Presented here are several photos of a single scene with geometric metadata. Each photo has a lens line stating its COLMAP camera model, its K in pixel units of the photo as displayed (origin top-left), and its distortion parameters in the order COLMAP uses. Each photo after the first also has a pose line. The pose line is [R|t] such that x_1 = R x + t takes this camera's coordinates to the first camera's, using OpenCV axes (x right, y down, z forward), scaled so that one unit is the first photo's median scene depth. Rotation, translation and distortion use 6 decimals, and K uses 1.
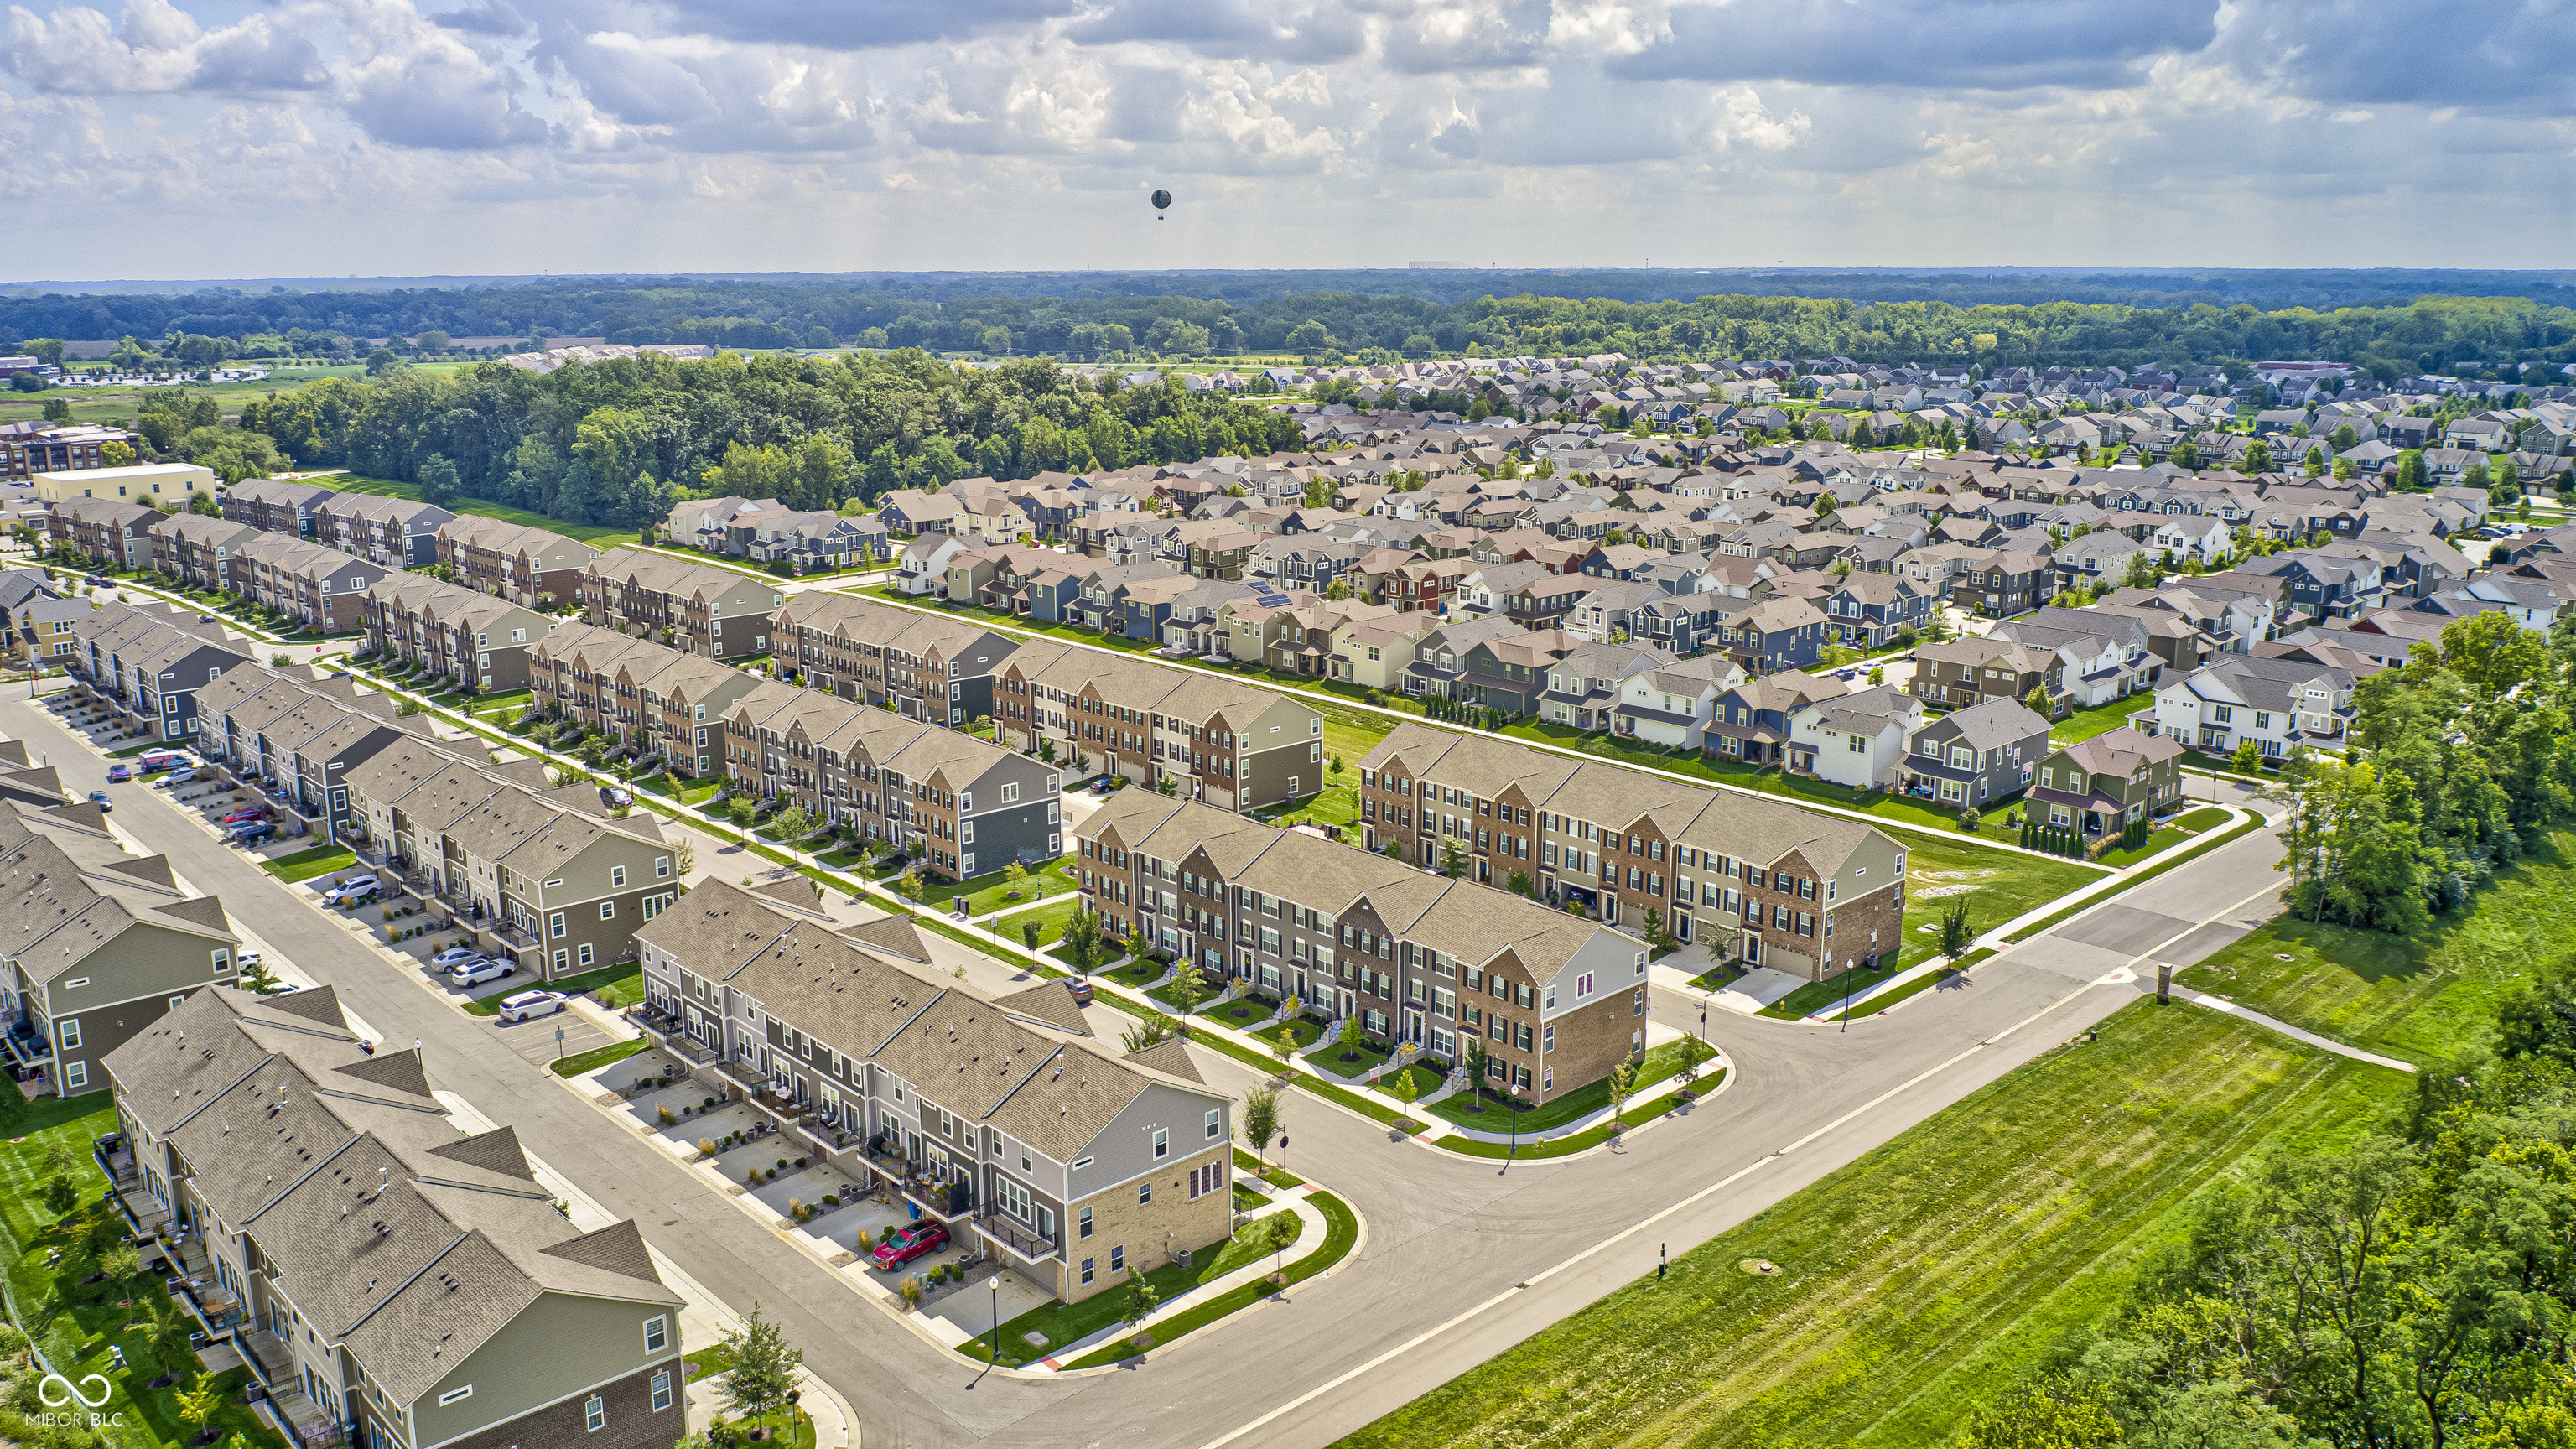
lens RADIAL K [[1989.8, 0, 1288.0], [0, 1989.8, 724.5], [0, 0, 1]] dist [-0.038109, -0.005232]
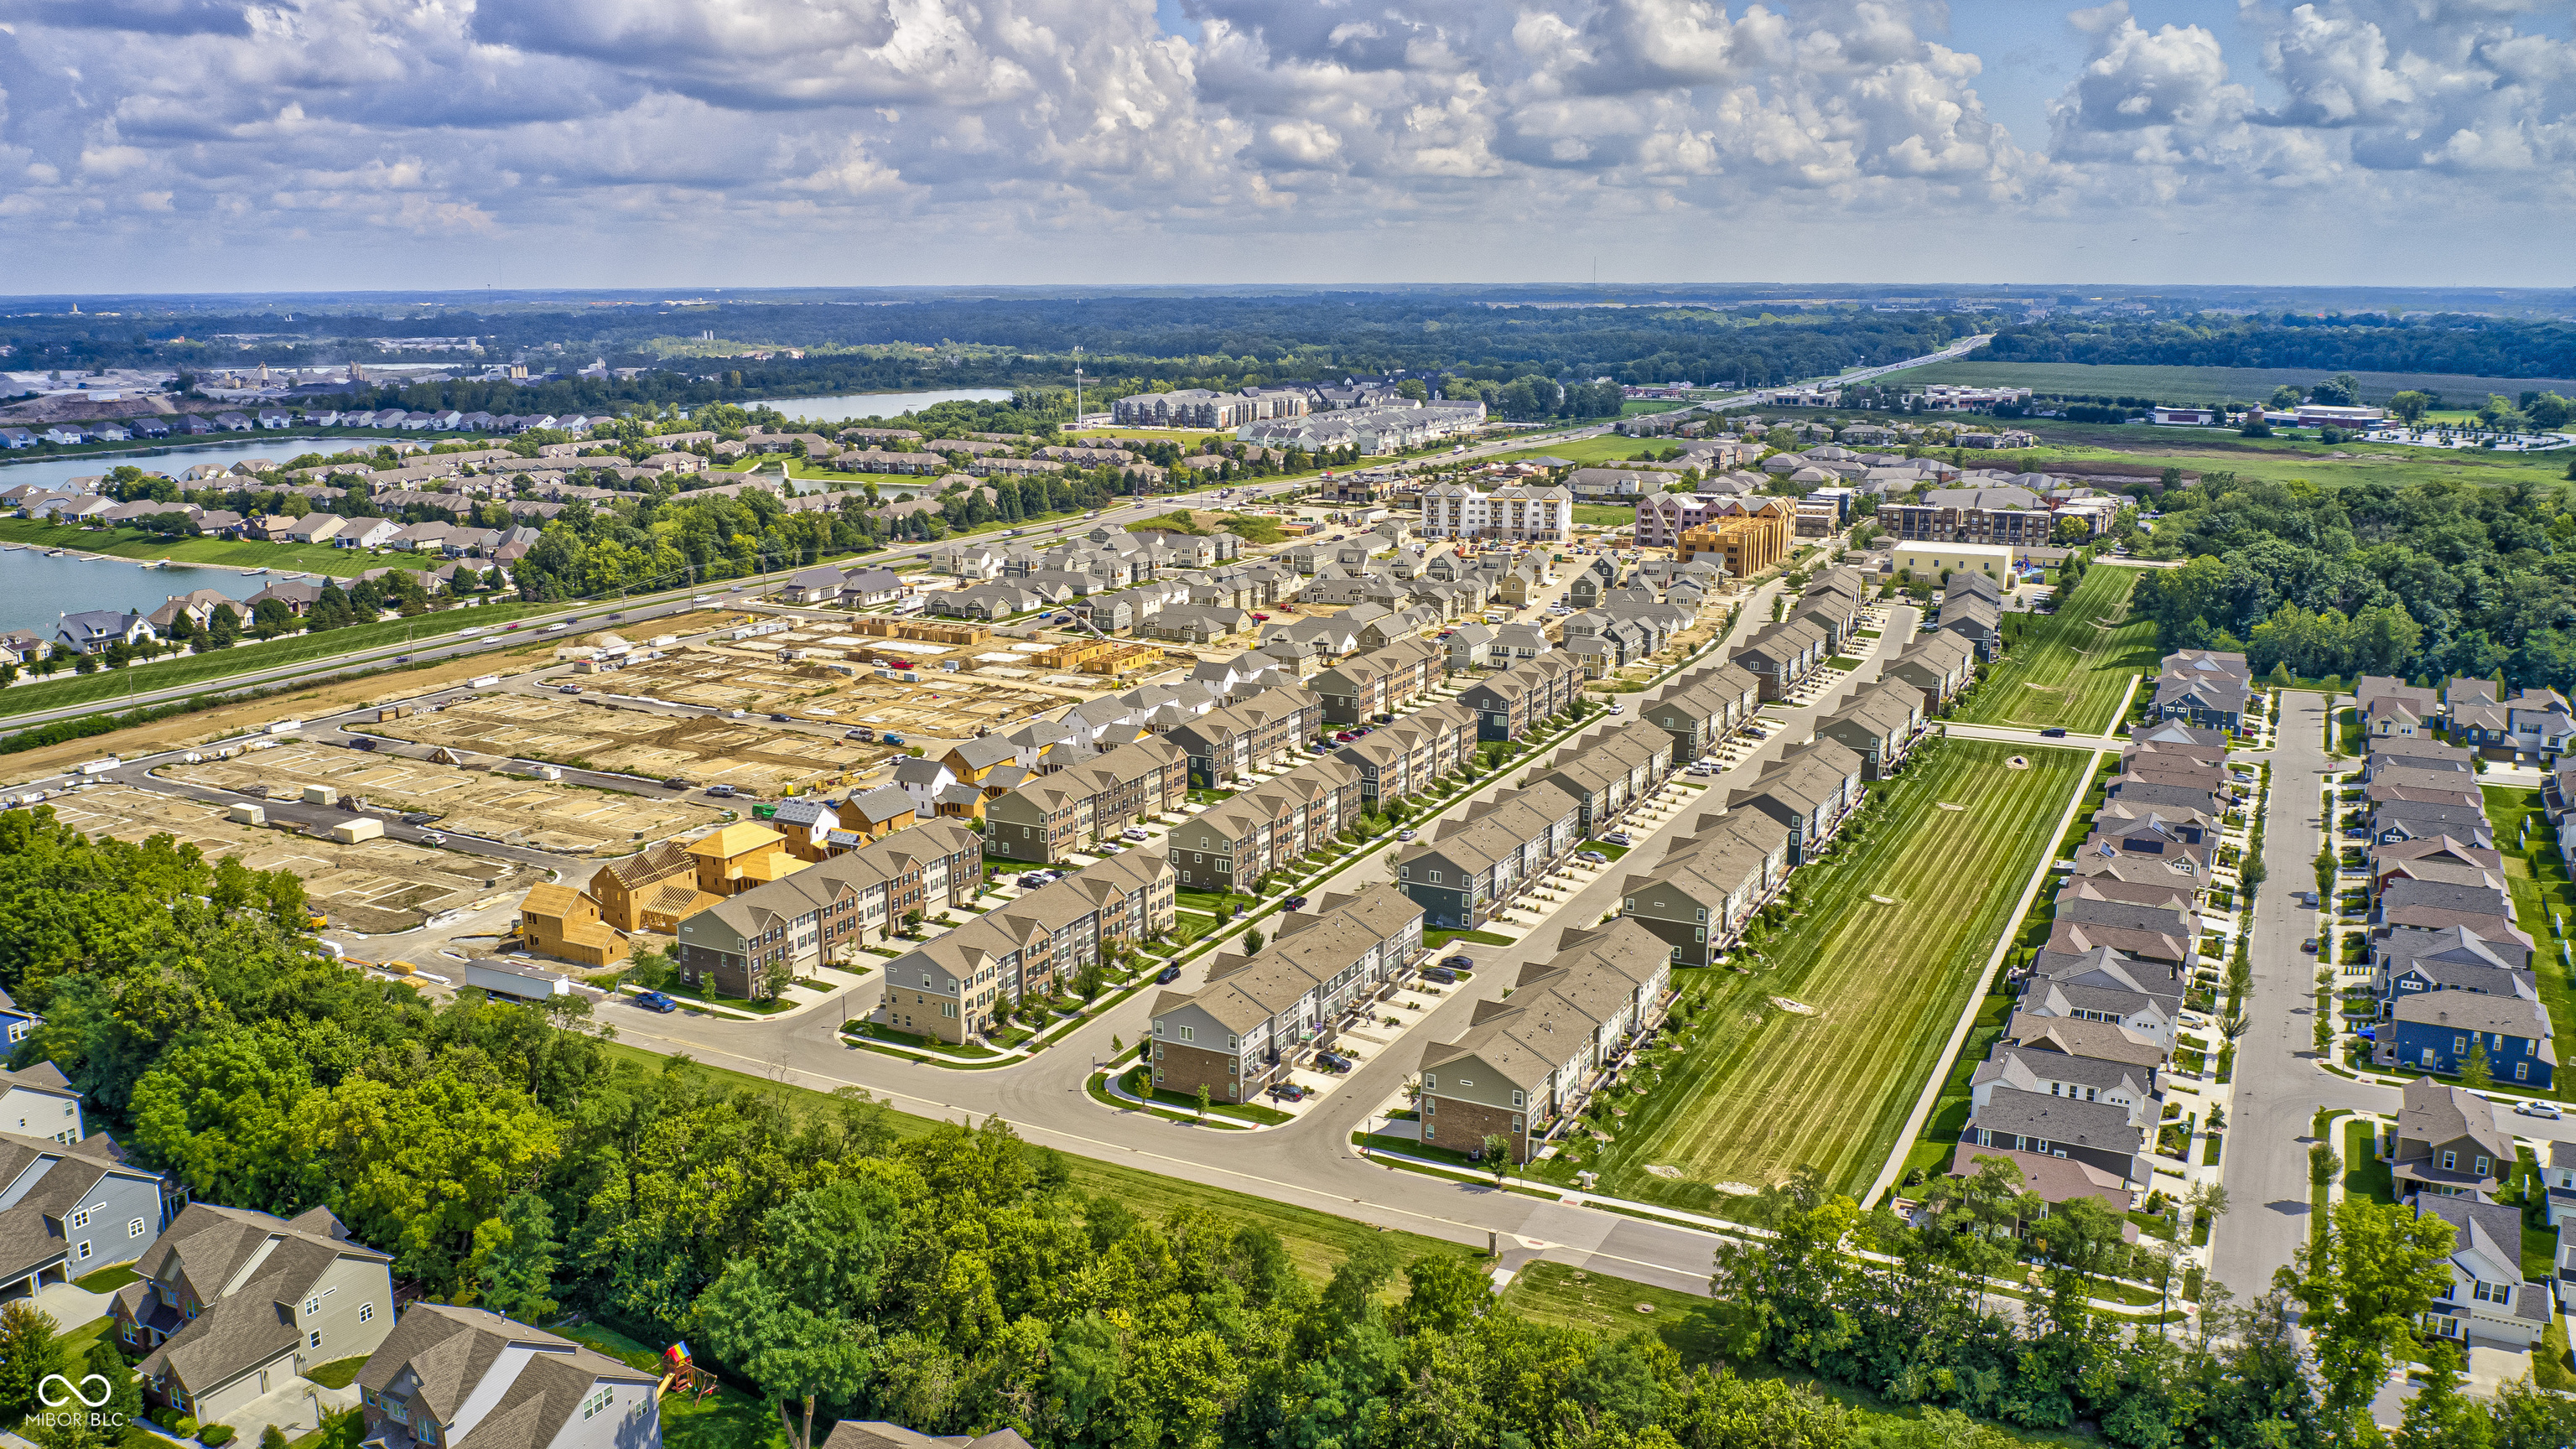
lens RADIAL K [[1989.8, 0, 1288.0], [0, 1989.8, 724.5], [0, 0, 1]] dist [-0.038109, -0.005232]
pose [[0.335161, 0.209040, -0.918678, 1.149103], [-0.207857, 0.967456, 0.144307, -0.263971], [0.918947, 0.142588, 0.367704, 0.287396]]
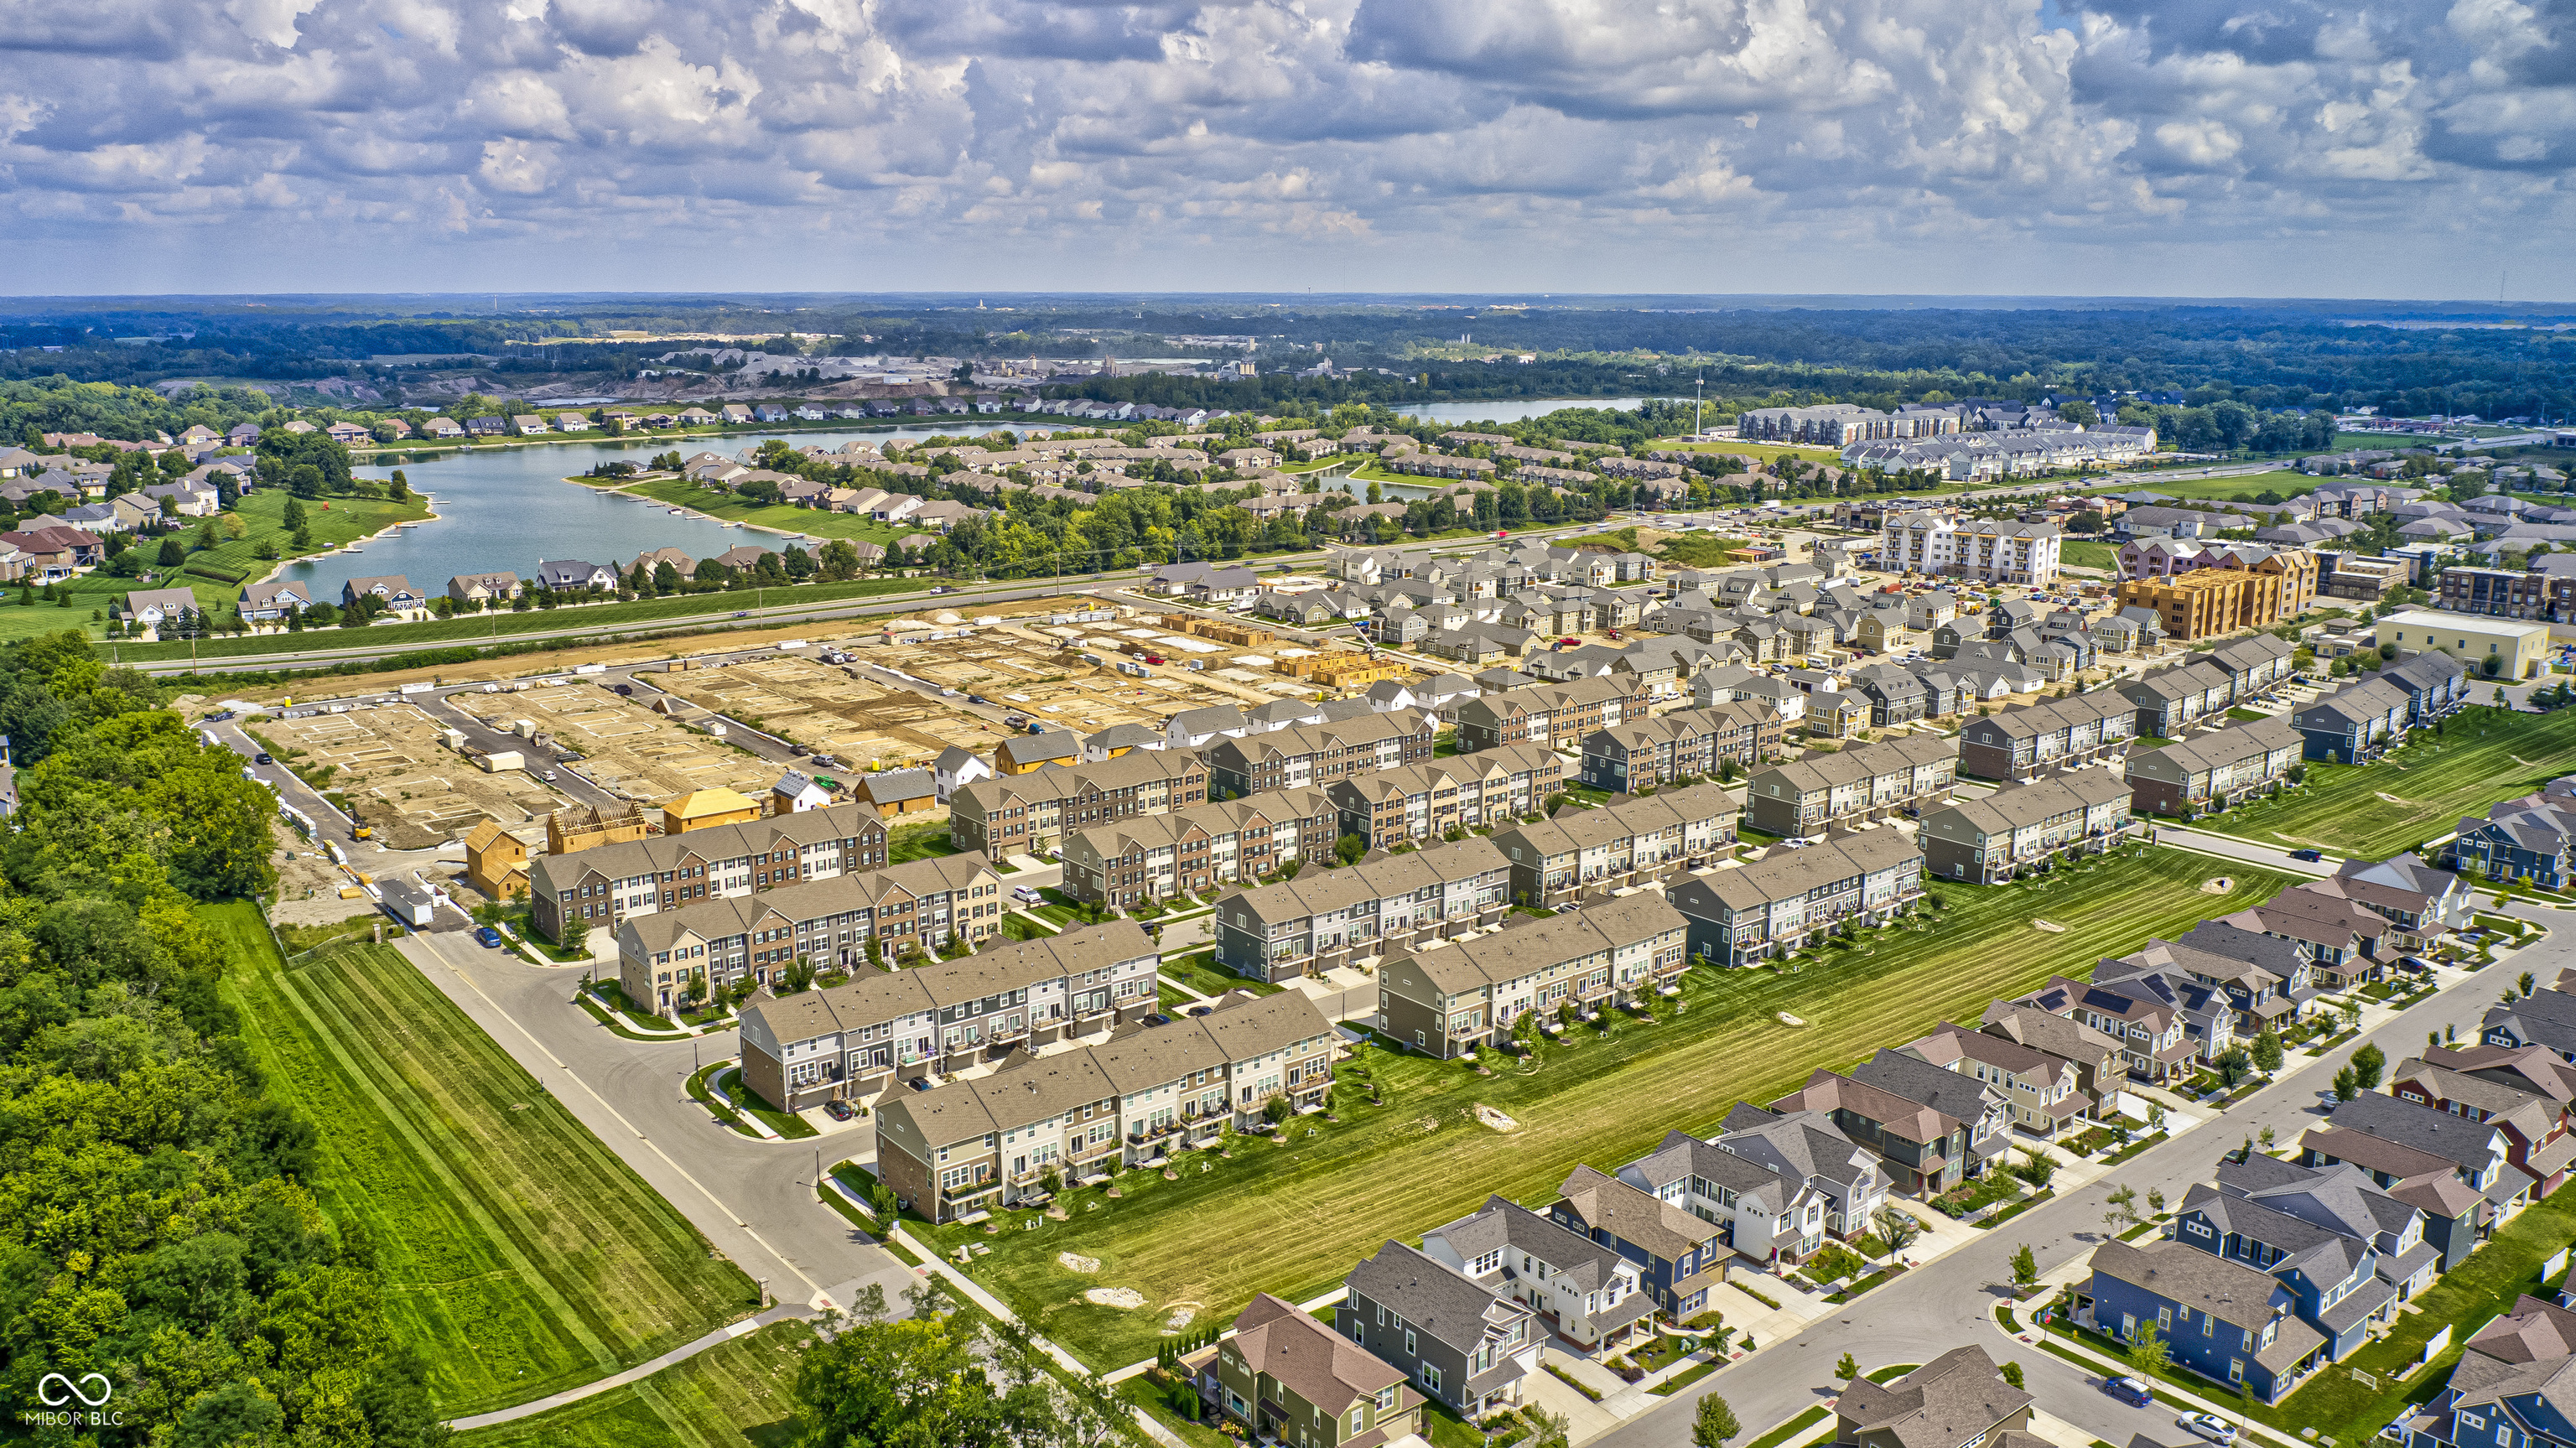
lens RADIAL K [[1989.7, 0, 1288.0], [0, 1989.7, 724.0], [0, 0, 1]] dist [-0.038109, -0.005232]
pose [[-0.076961, 0.217858, -0.972941, 1.164874], [-0.222658, 0.947436, 0.229760, -0.416883], [0.971854, 0.234315, -0.024408, 0.972250]]
